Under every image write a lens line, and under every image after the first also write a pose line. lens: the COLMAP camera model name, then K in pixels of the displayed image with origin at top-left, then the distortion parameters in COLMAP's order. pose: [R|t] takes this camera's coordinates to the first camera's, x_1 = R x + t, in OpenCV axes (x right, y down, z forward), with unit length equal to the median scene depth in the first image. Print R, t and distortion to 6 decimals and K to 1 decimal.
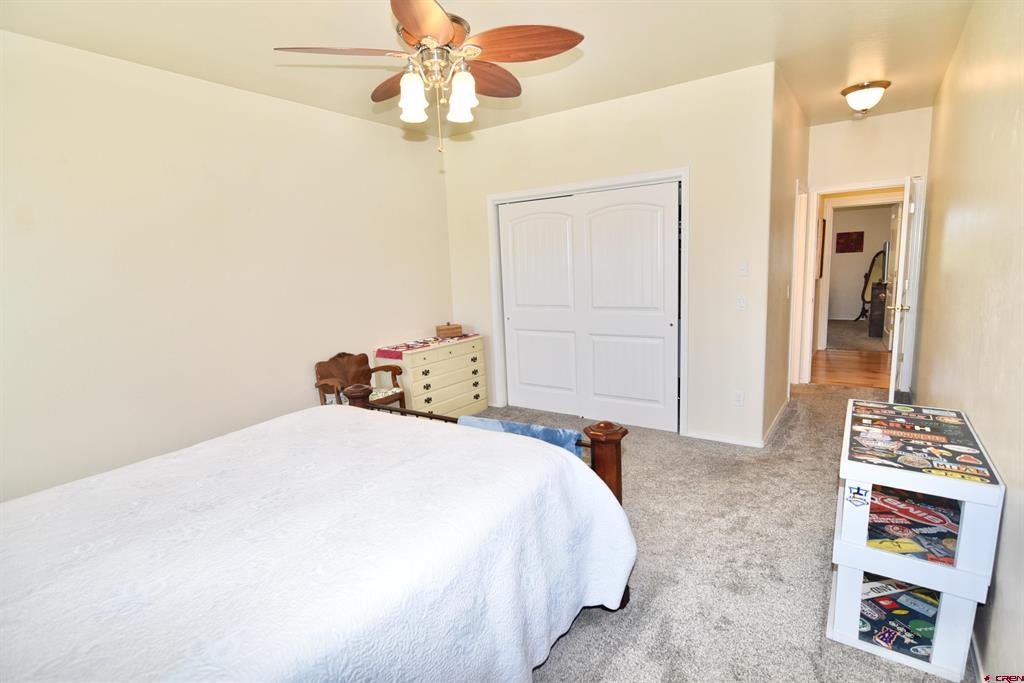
lens RADIAL K [[513.2, 0, 508.6], [0, 513.2, 346.4], [0, 0, 1]] dist [-0.010912, 0.005131]
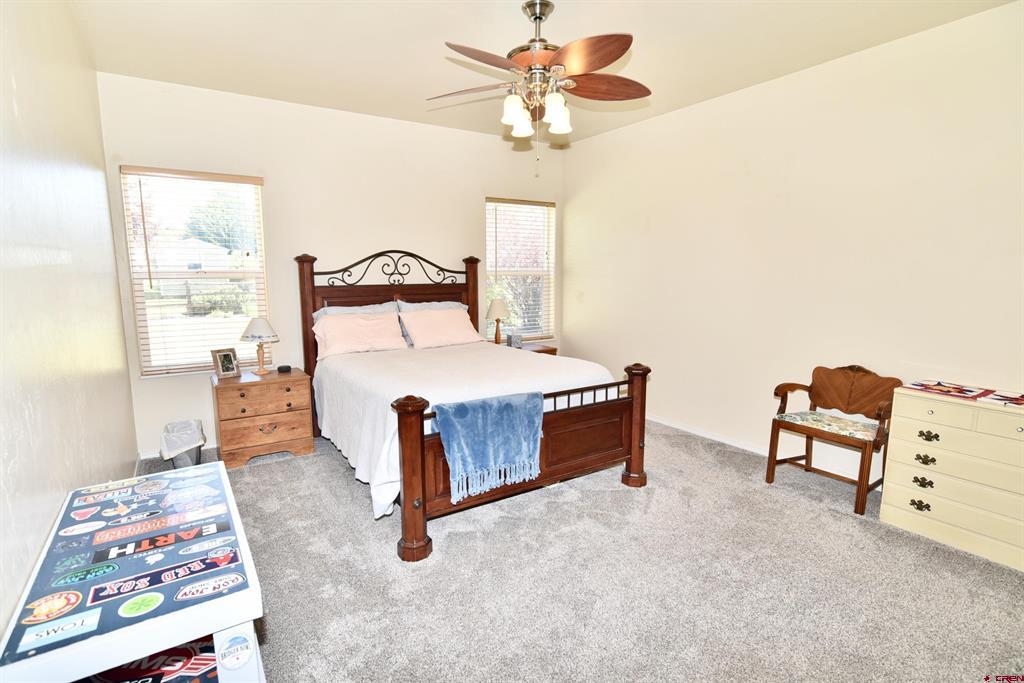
lens RADIAL K [[513.2, 0, 509.4], [0, 513.2, 342.7], [0, 0, 1]] dist [-0.010912, 0.005131]
pose [[-0.374071, 0.181461, -0.909474, 1.204560], [-0.133751, 0.959862, 0.246528, -0.300721], [0.917704, 0.213862, -0.334786, 1.653749]]
